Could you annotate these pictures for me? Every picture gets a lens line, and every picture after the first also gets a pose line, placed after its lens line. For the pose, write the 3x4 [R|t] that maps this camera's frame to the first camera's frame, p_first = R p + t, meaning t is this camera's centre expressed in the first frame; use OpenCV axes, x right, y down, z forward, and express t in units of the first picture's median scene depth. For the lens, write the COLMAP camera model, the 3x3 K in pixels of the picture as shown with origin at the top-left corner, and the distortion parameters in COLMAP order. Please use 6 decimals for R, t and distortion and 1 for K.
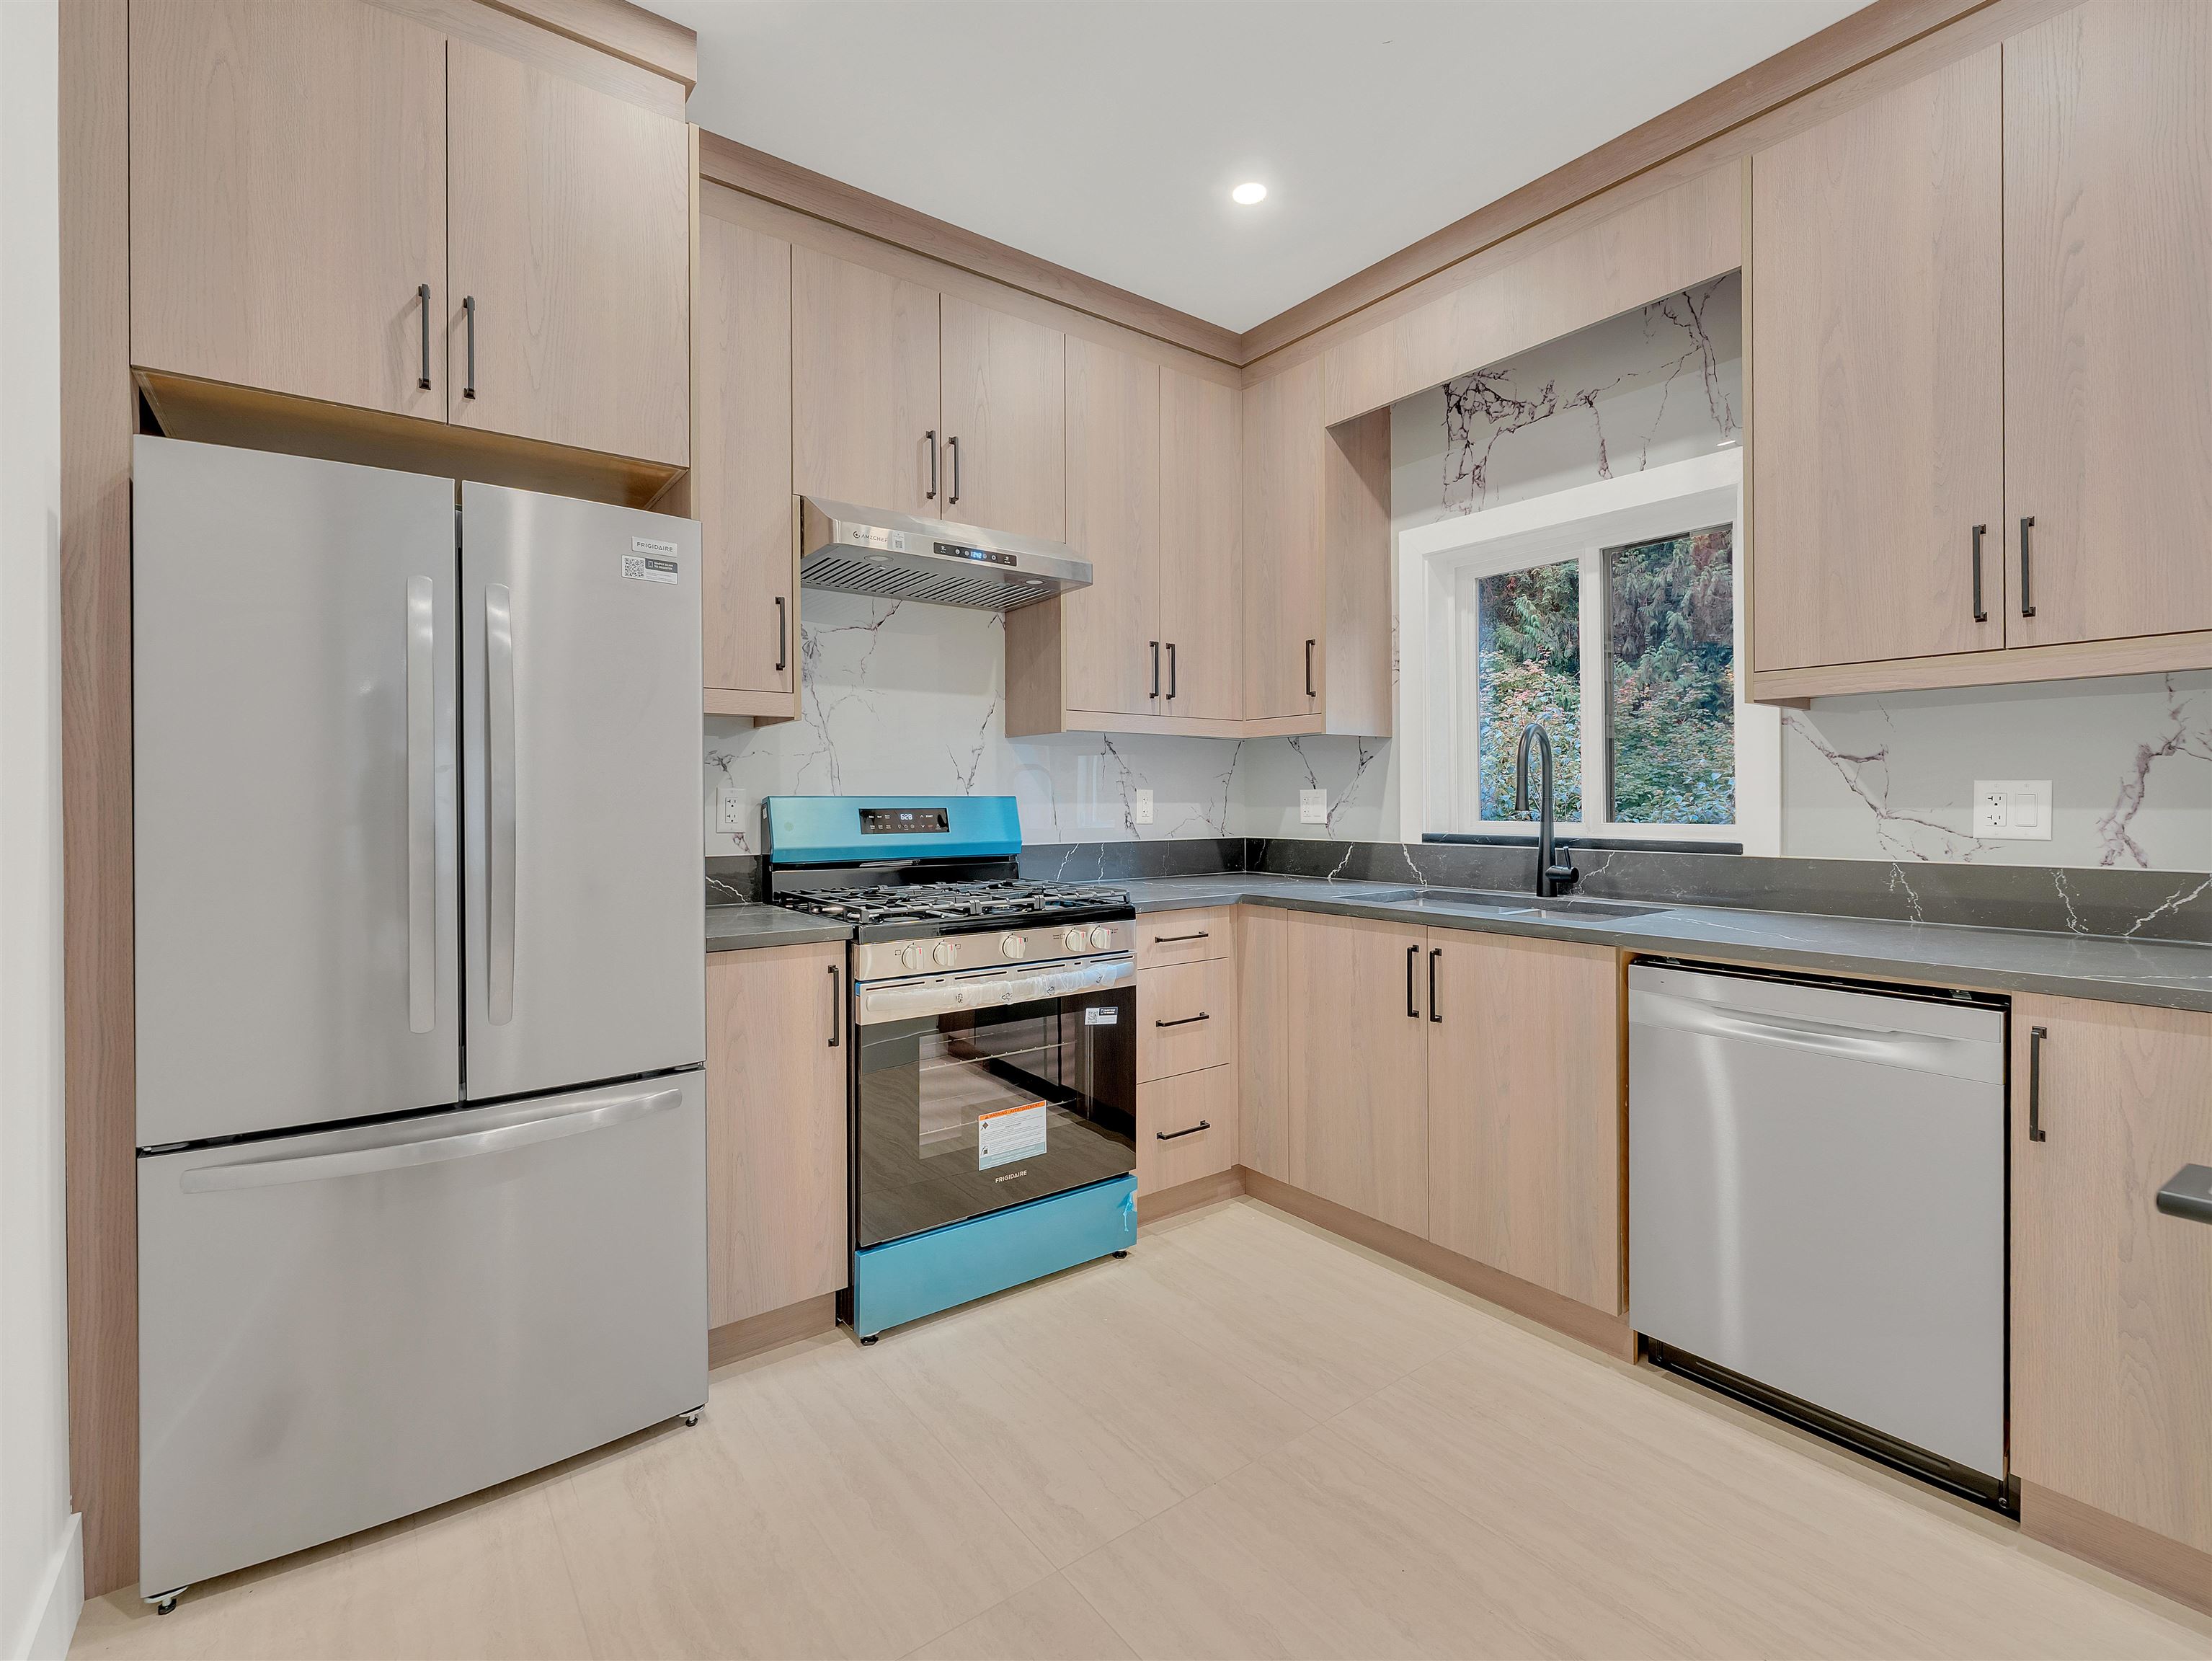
lens RADIAL K [[1010.7, 0, 1110.7], [0, 1010.7, 810.3], [0, 0, 1]] dist [-0.000292, -0.000191]
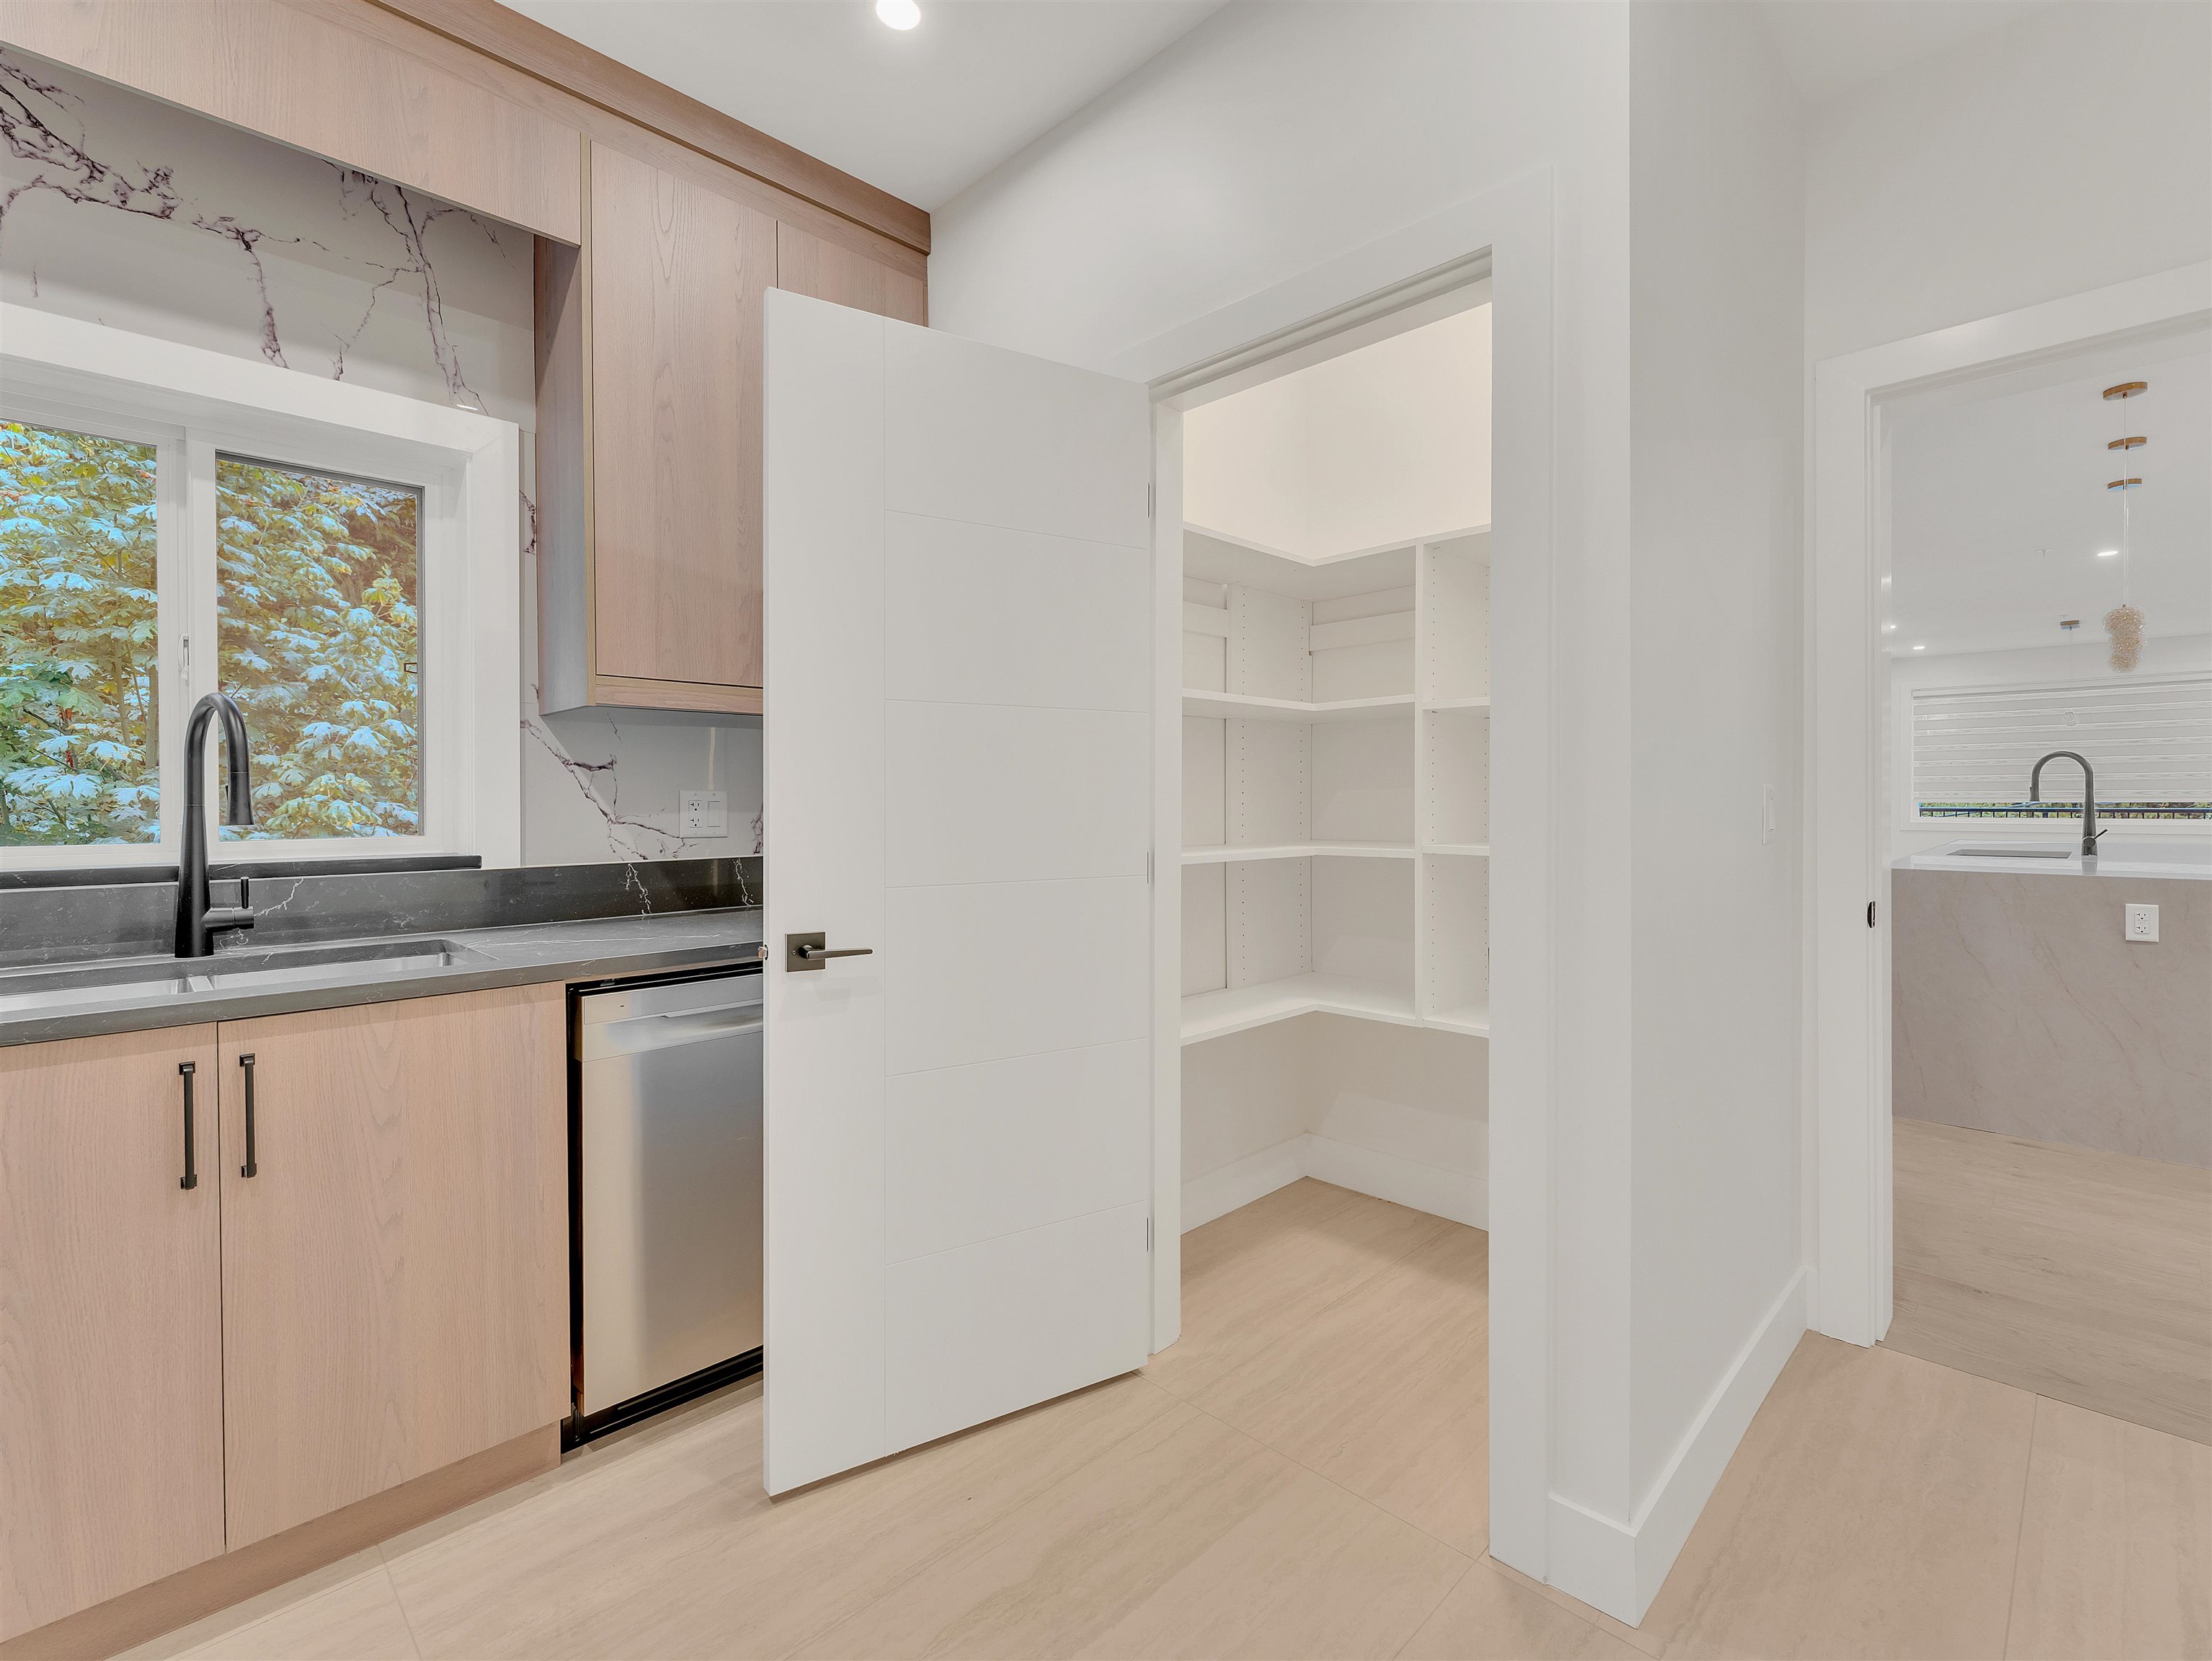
lens RADIAL K [[1010.7, 0, 1110.7], [0, 1010.7, 810.3], [0, 0, 1]] dist [-0.000292, -0.000191]
pose [[-0.137942, -0.006931, 0.990416, -0.344451], [0.013855, 0.999864, 0.008927, -0.007751], [-0.990343, 0.014953, -0.137827, 0.568078]]
